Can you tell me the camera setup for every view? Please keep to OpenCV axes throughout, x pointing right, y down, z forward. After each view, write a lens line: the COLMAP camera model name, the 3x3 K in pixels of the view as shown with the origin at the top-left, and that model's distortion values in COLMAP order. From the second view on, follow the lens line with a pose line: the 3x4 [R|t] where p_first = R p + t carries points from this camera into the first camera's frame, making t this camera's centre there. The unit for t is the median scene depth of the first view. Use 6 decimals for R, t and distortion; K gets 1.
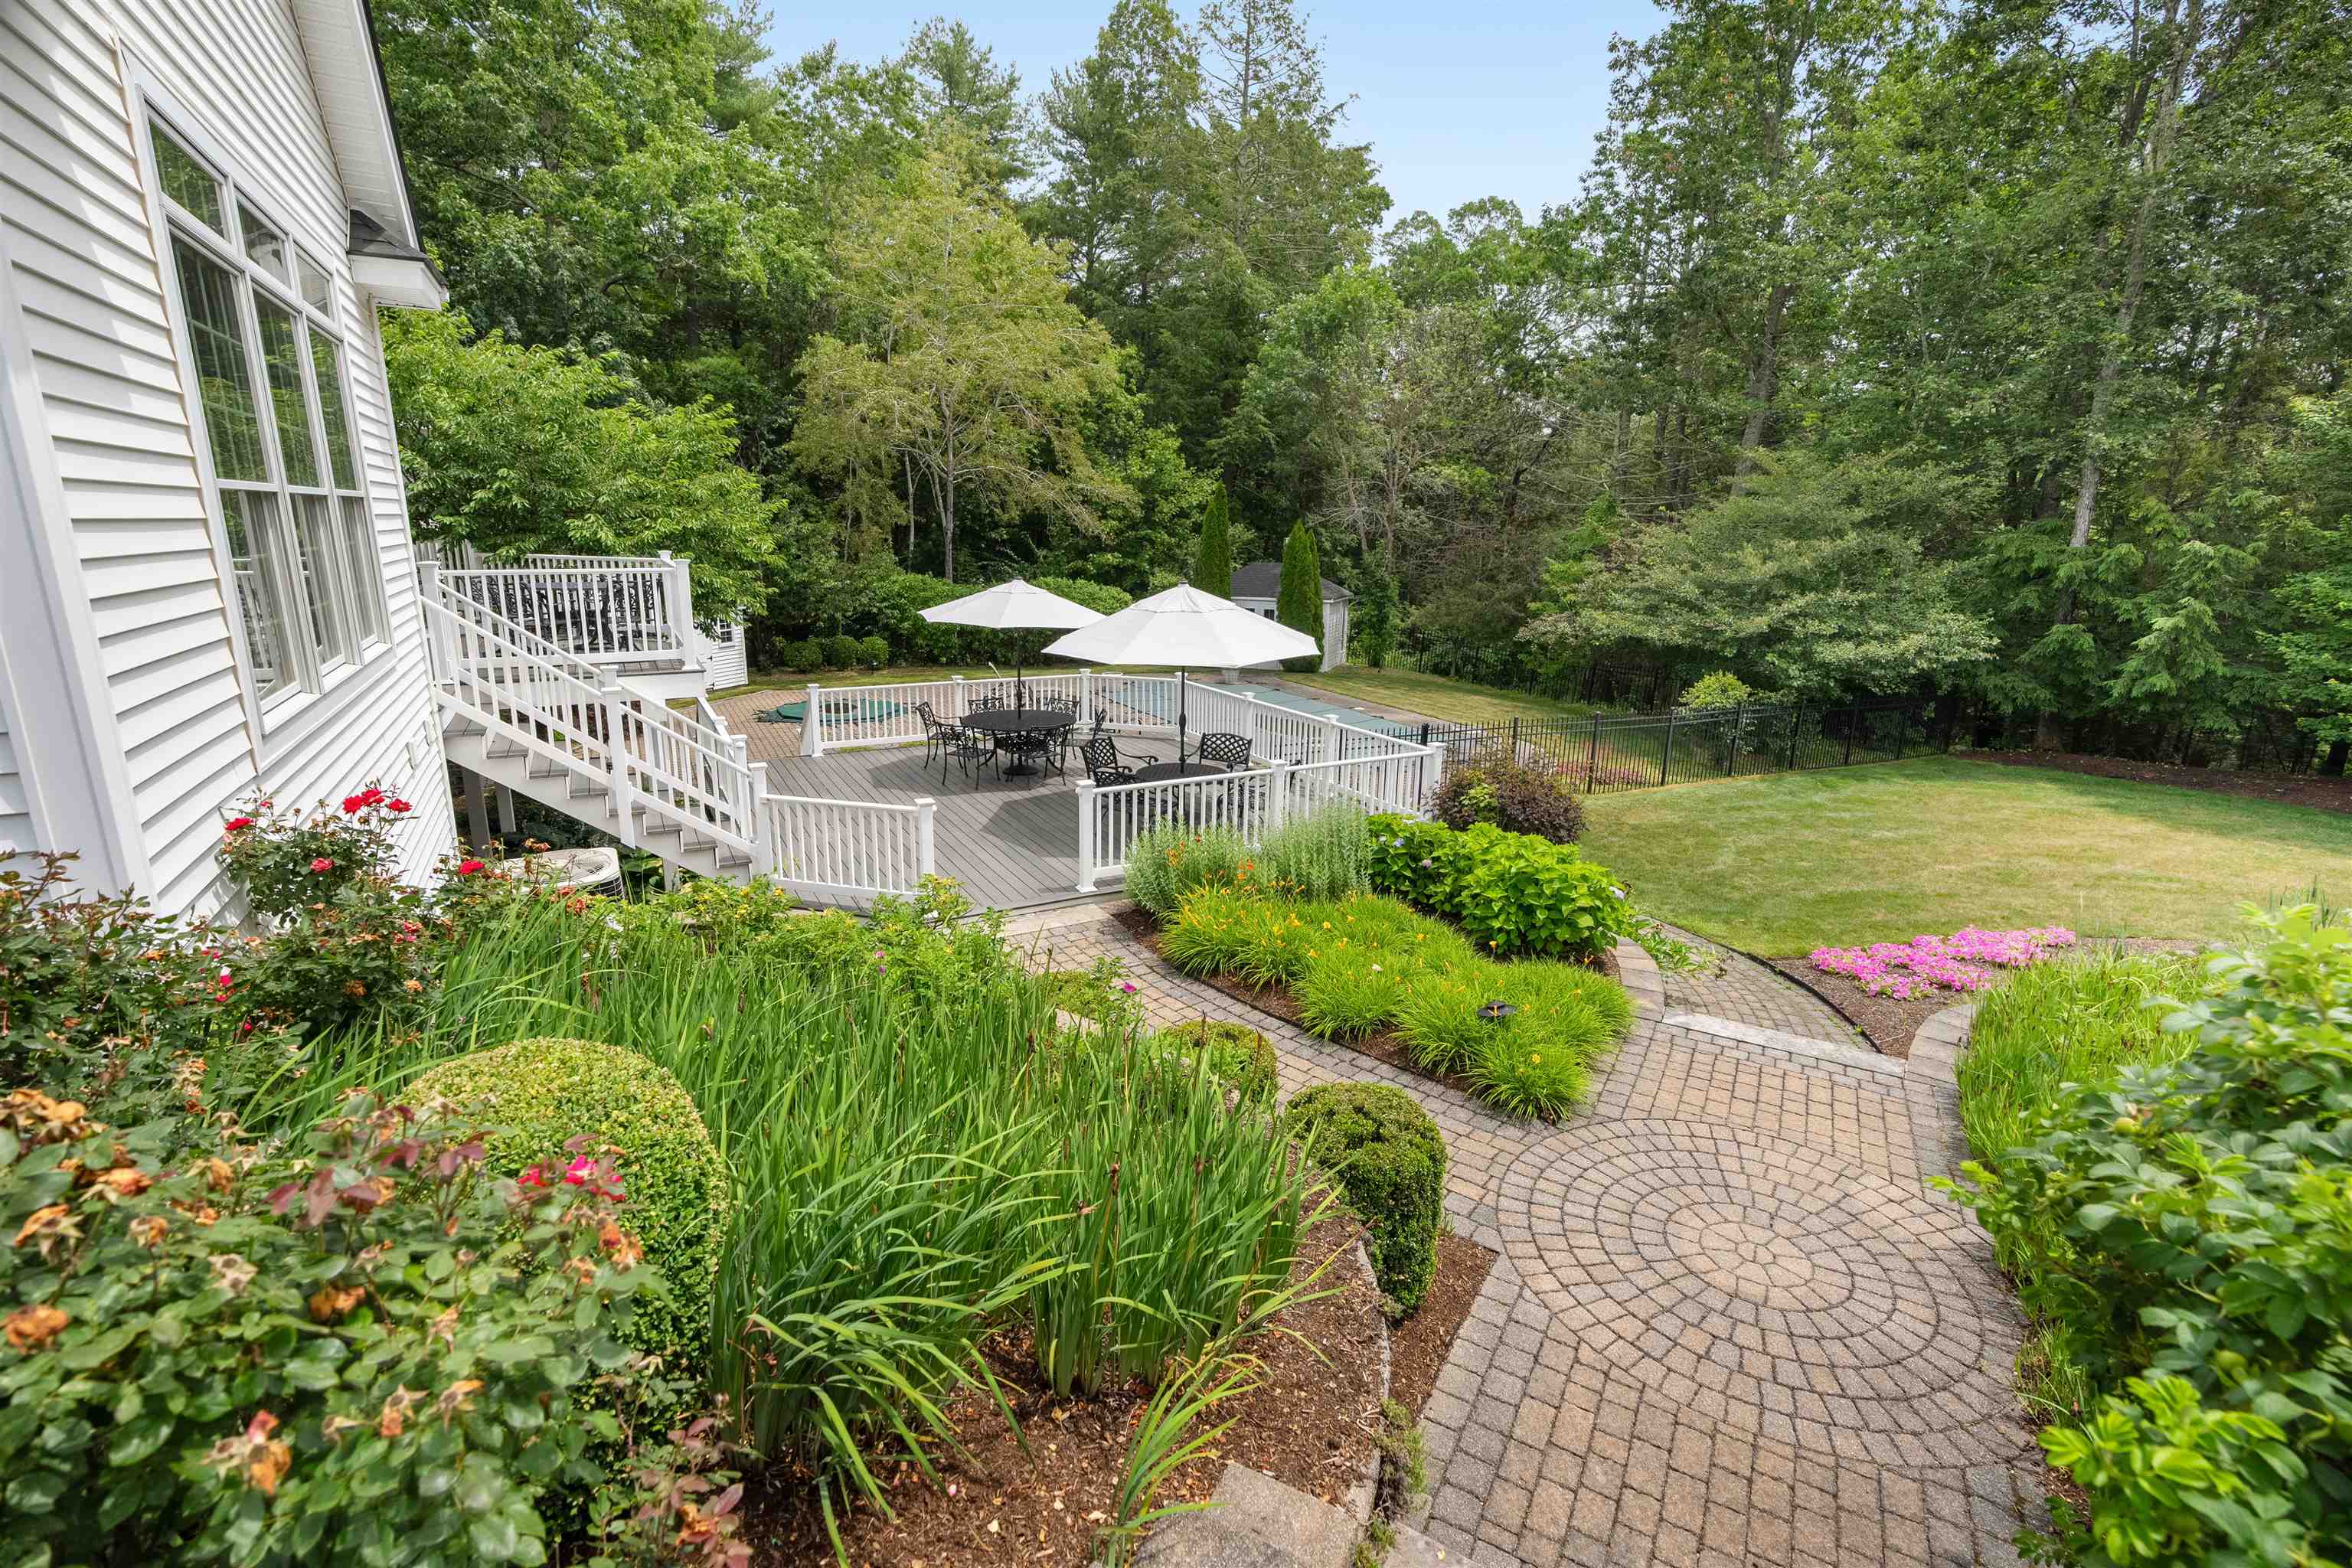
lens RADIAL K [[1052.3, 0, 1196.4], [0, 1052.3, 781.3], [0, 0, 1]] dist [0.003410, 0.000640]
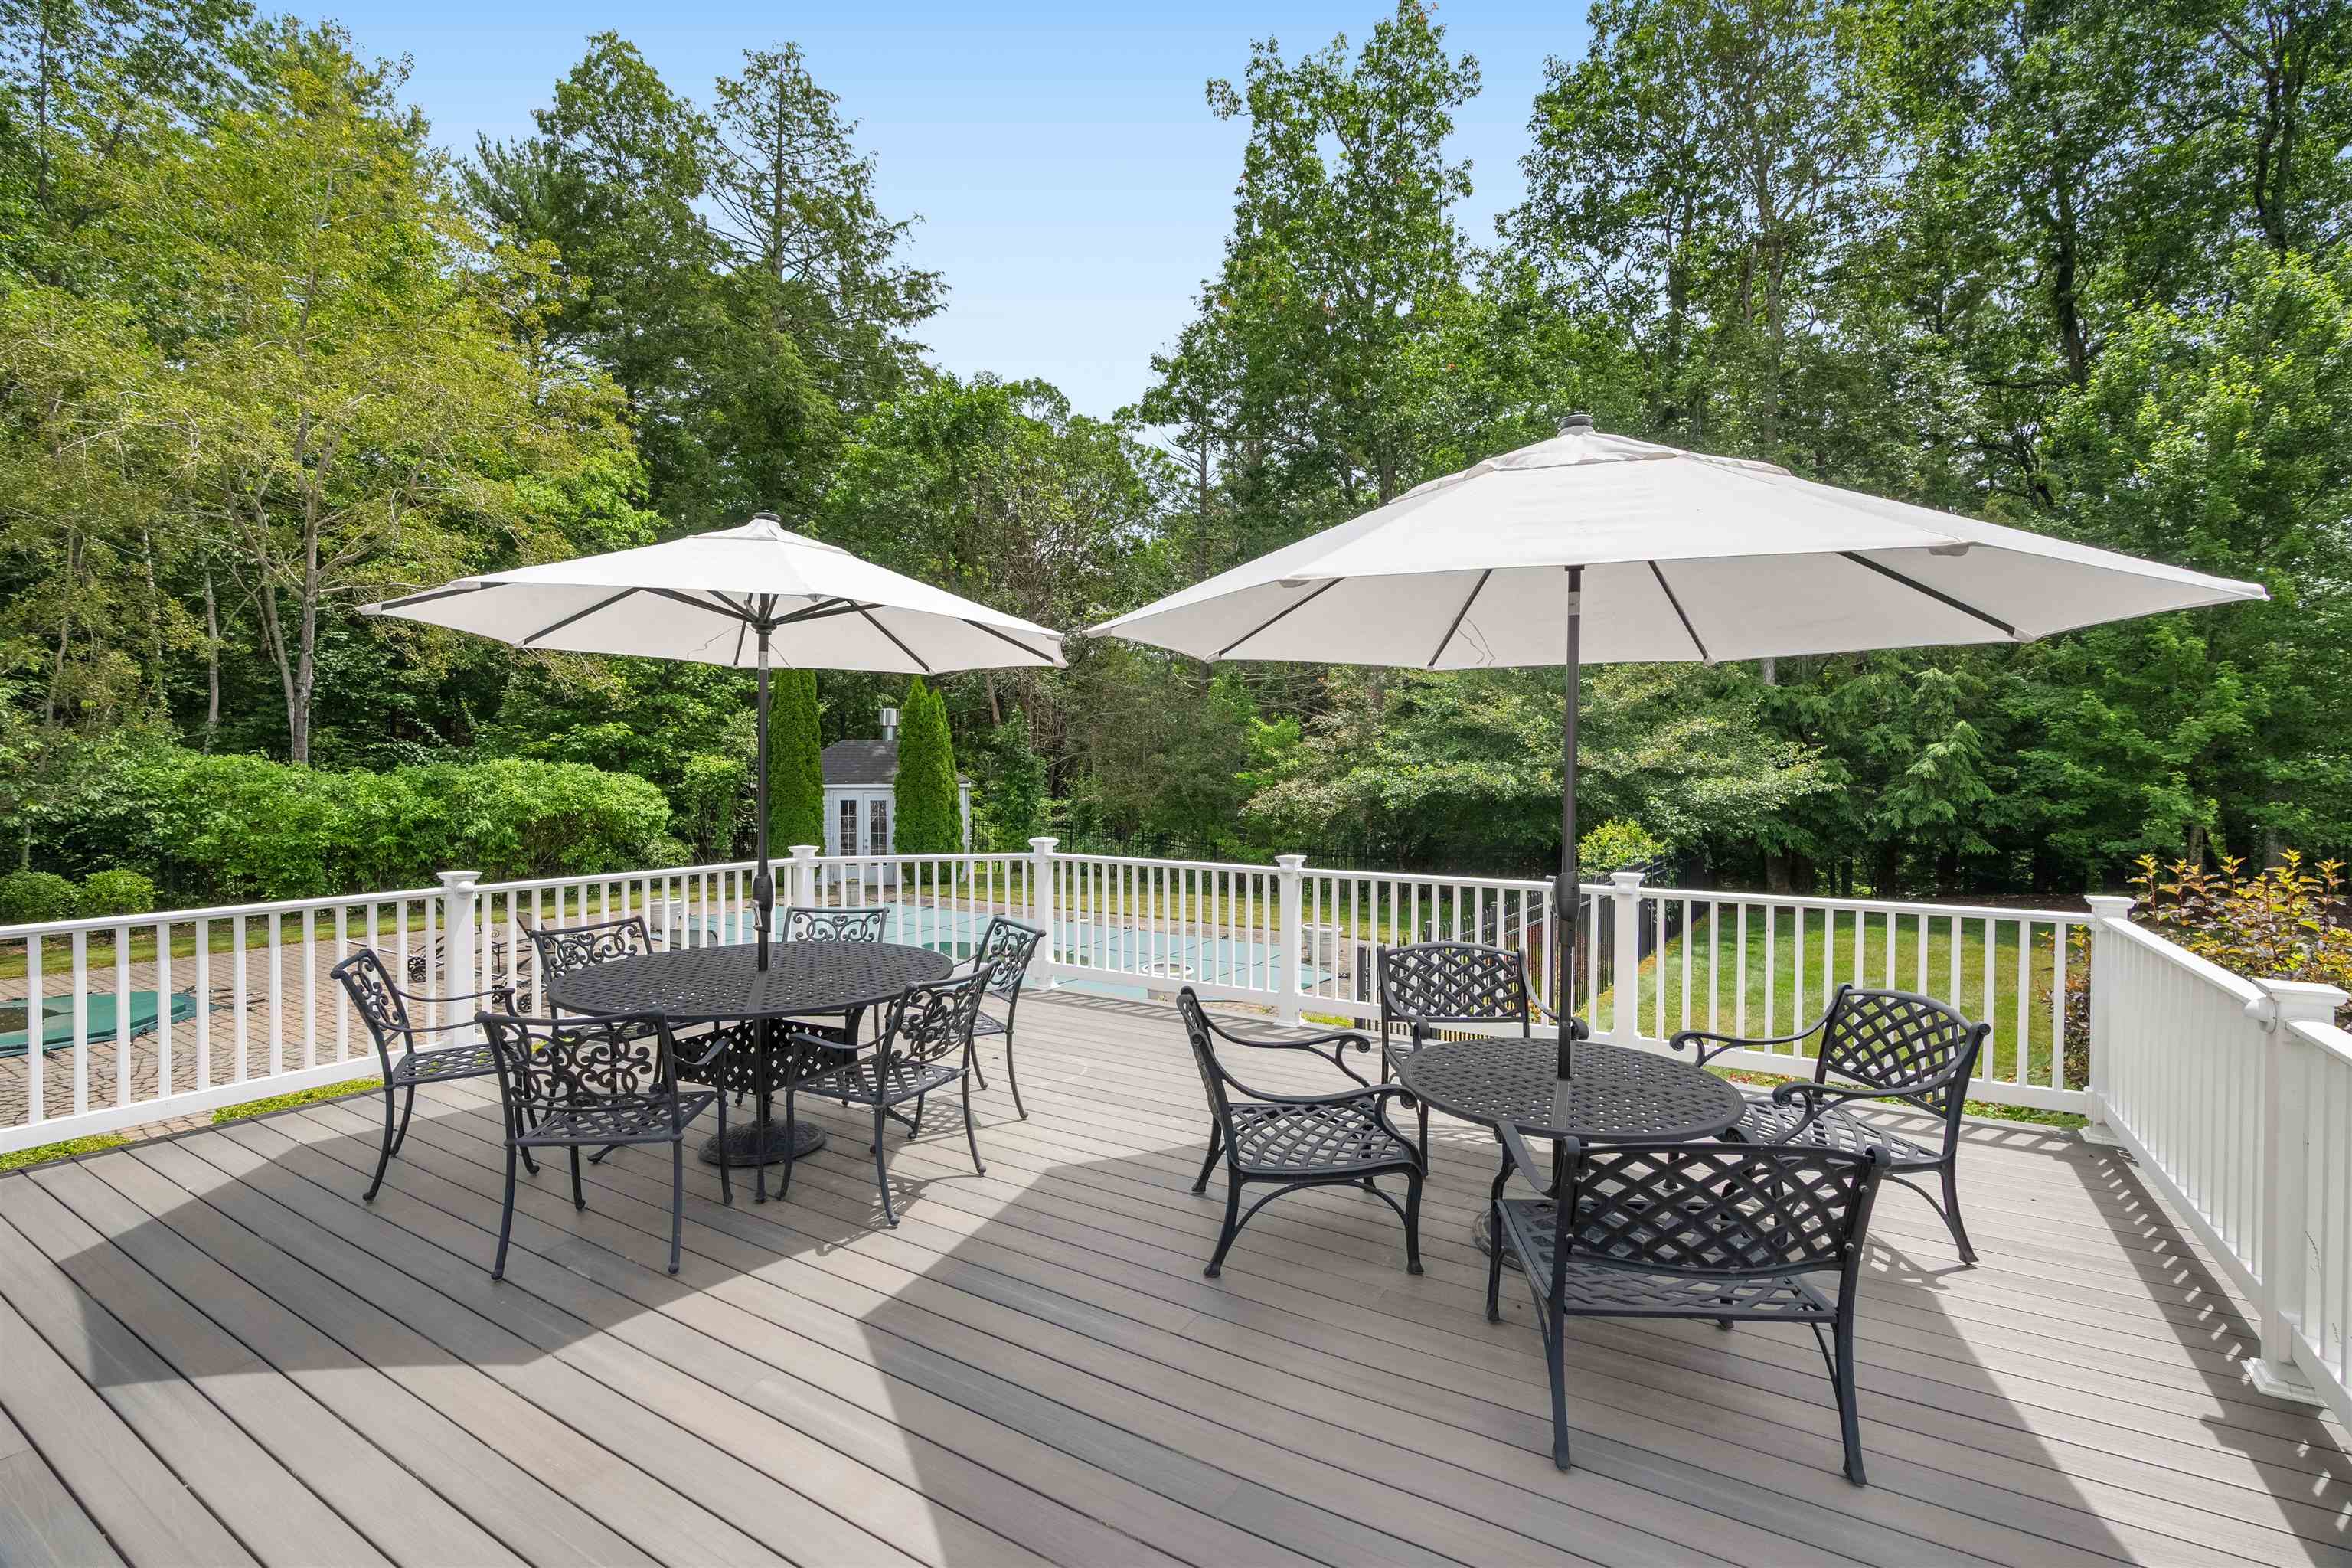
lens RADIAL K [[1052.3, 0, 1180.2], [0, 1052.3, 778.4], [0, 0, 1]] dist [0.003410, 0.000640]
pose [[0.877531, -0.024452, 0.478896, -0.133484], [0.129898, 0.973479, -0.188321, -0.026521], [-0.461590, 0.227466, 0.857434, 0.427193]]
